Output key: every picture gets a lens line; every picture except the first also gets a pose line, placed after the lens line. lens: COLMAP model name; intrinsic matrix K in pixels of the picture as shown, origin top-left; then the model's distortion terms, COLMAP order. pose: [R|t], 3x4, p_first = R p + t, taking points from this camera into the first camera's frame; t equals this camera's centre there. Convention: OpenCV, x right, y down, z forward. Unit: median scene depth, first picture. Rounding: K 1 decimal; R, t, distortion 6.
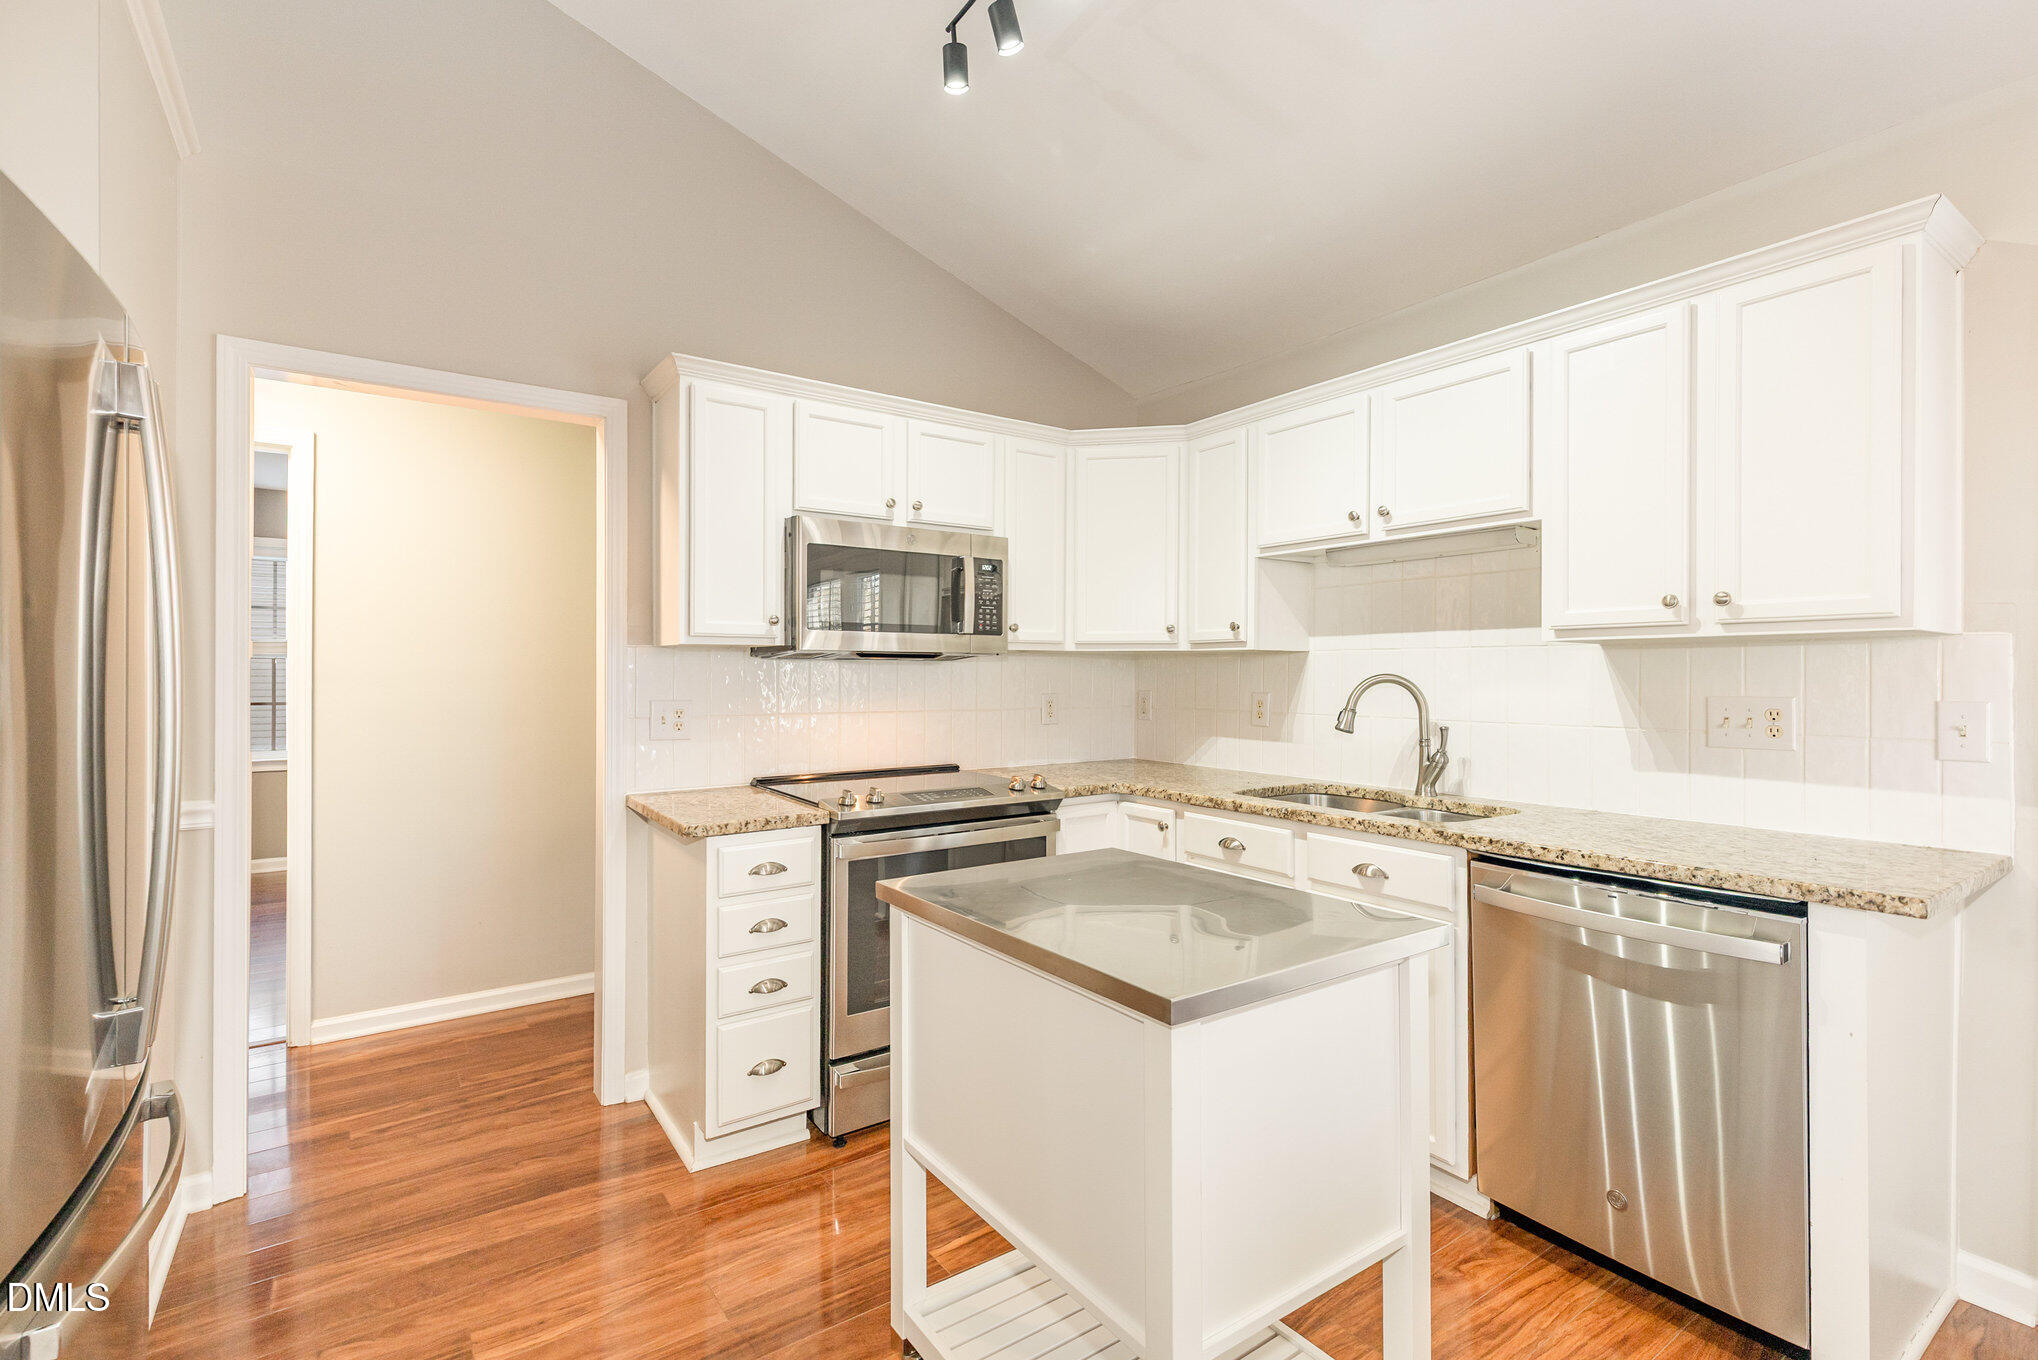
lens RADIAL K [[925.5, 0, 1019.4], [0, 925.5, 667.6], [0, 0, 1]] dist [0.008712, -0.000452]
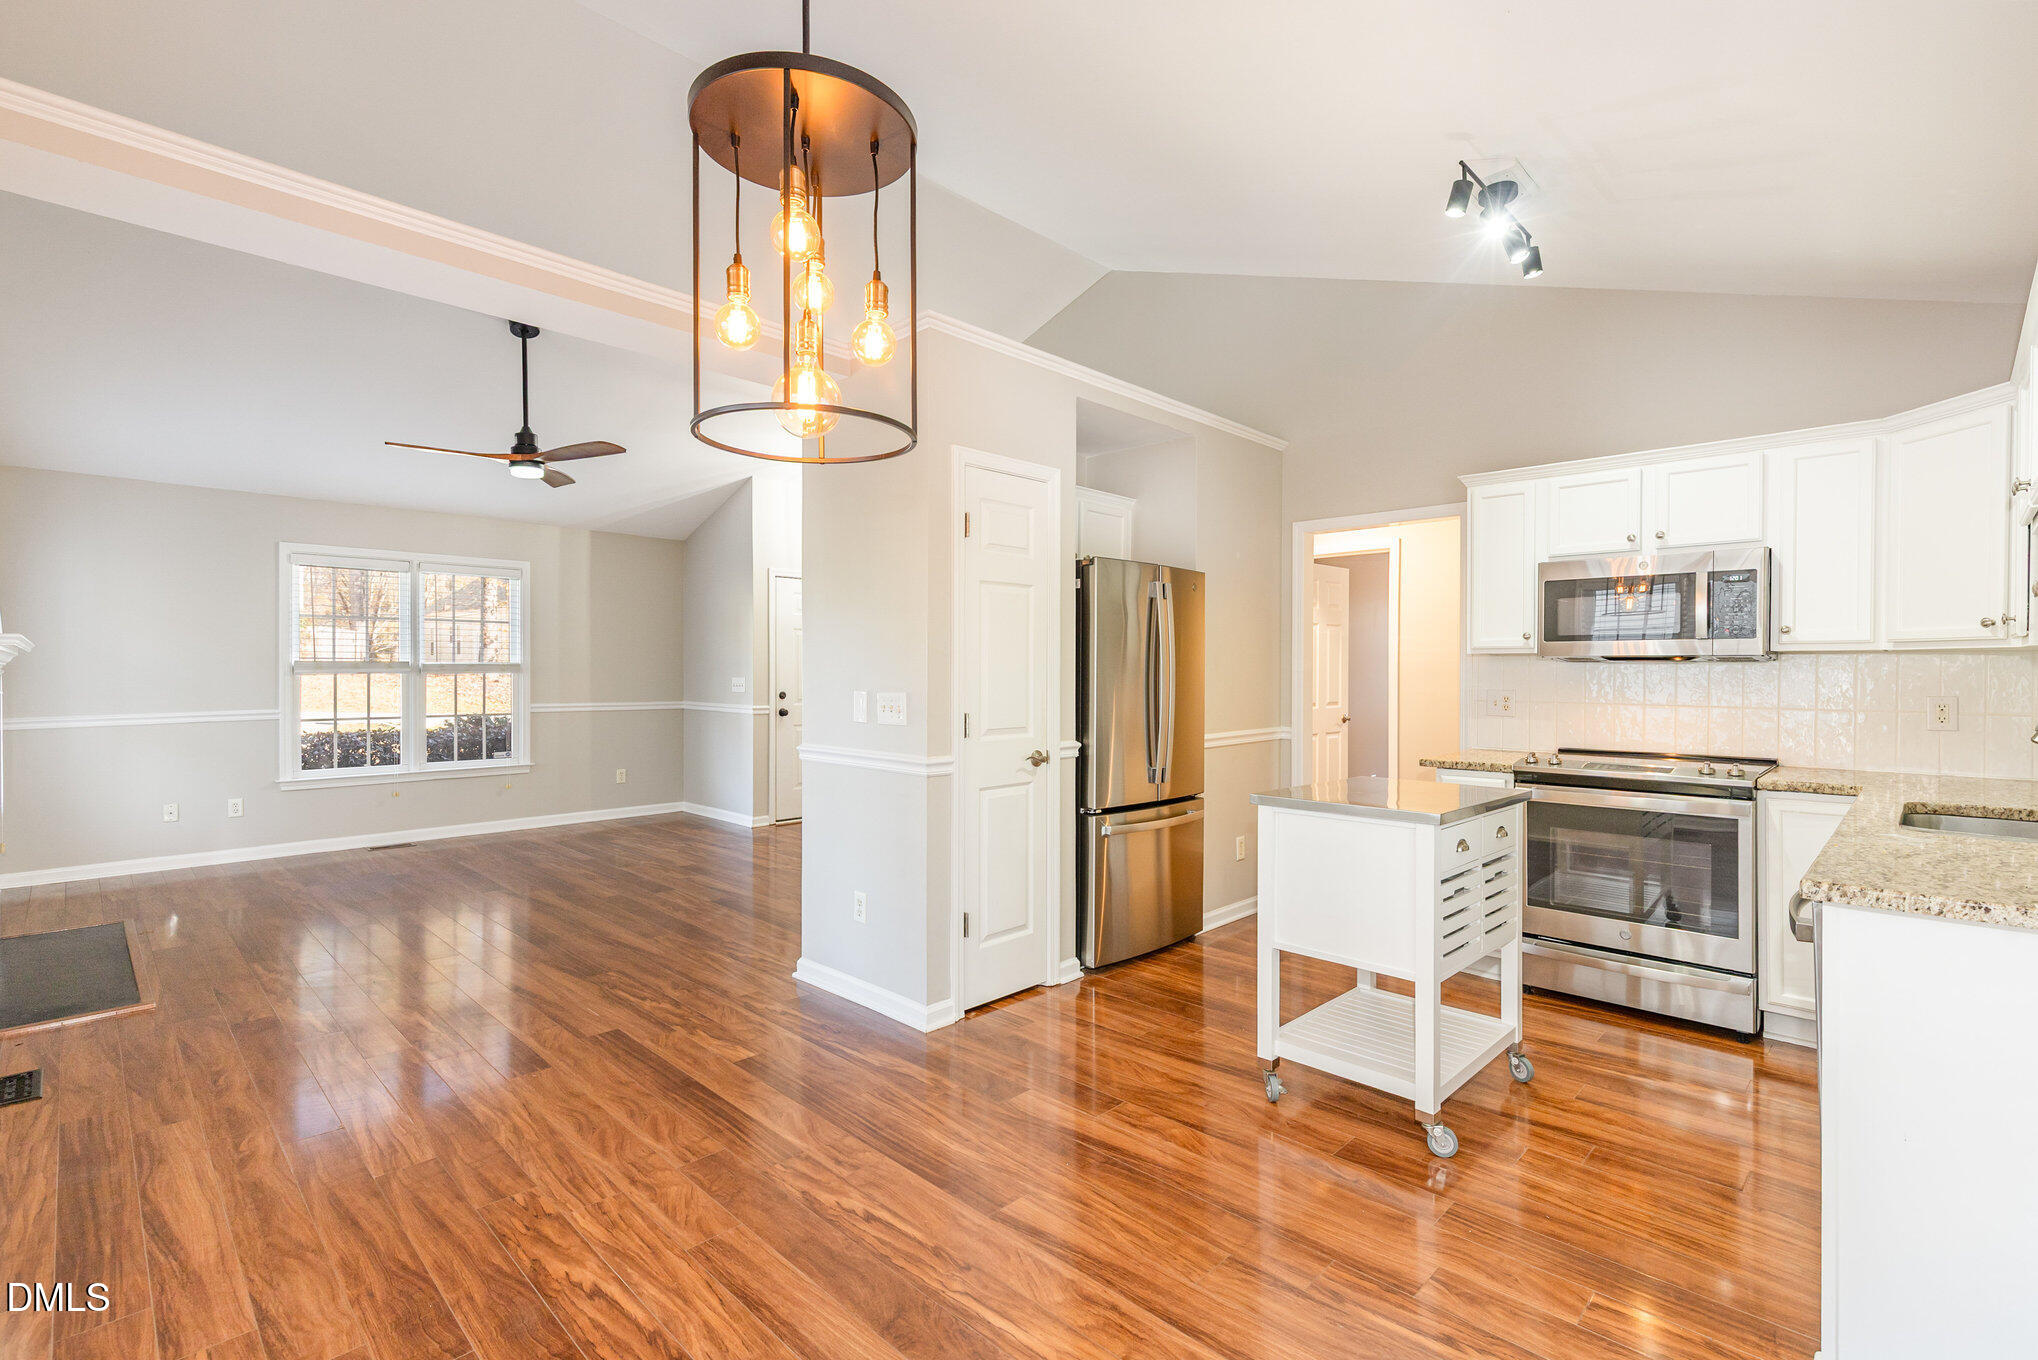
lens RADIAL K [[925.5, 0, 1019.4], [0, 925.5, 667.6], [0, 0, 1]] dist [0.008712, -0.000452]
pose [[0.184233, -0.004626, -0.982872, 1.005204], [0.000380, 0.999989, -0.004636, 0.005097], [0.982883, 0.000481, 0.184233, -0.058117]]
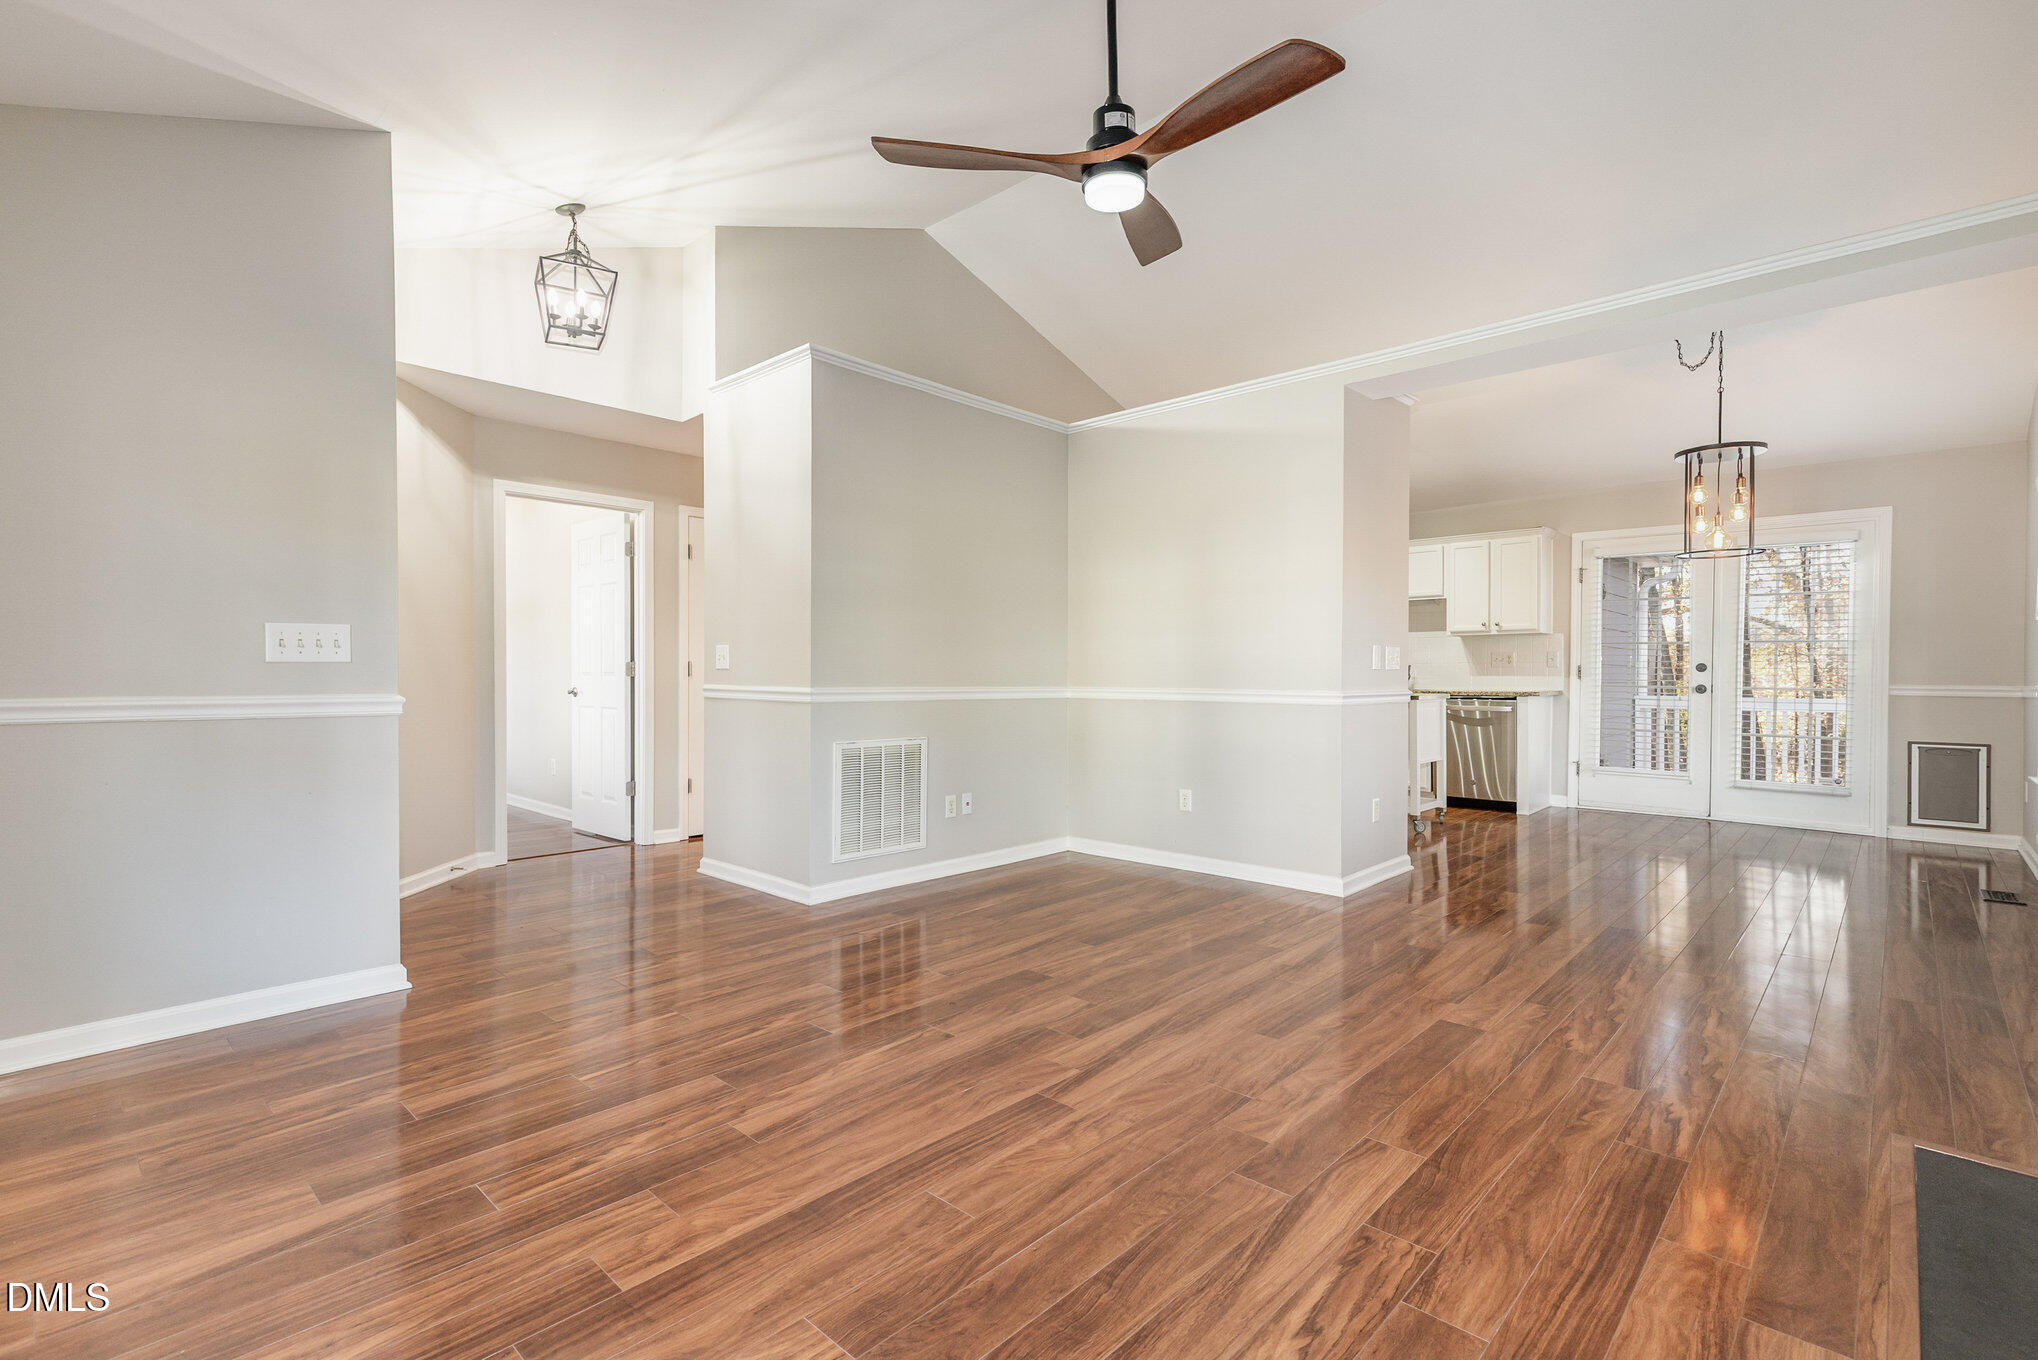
lens RADIAL K [[941.2, 0, 1010.1], [0, 941.2, 679.9], [0, 0, 1]] dist [0.012286, -0.000139]
pose [[0.982579, -0.001501, 0.185841, -1.310883], [-0.000865, 0.999920, 0.012652, 0.071892], [-0.185845, -0.012592, 0.982498, -1.655558]]
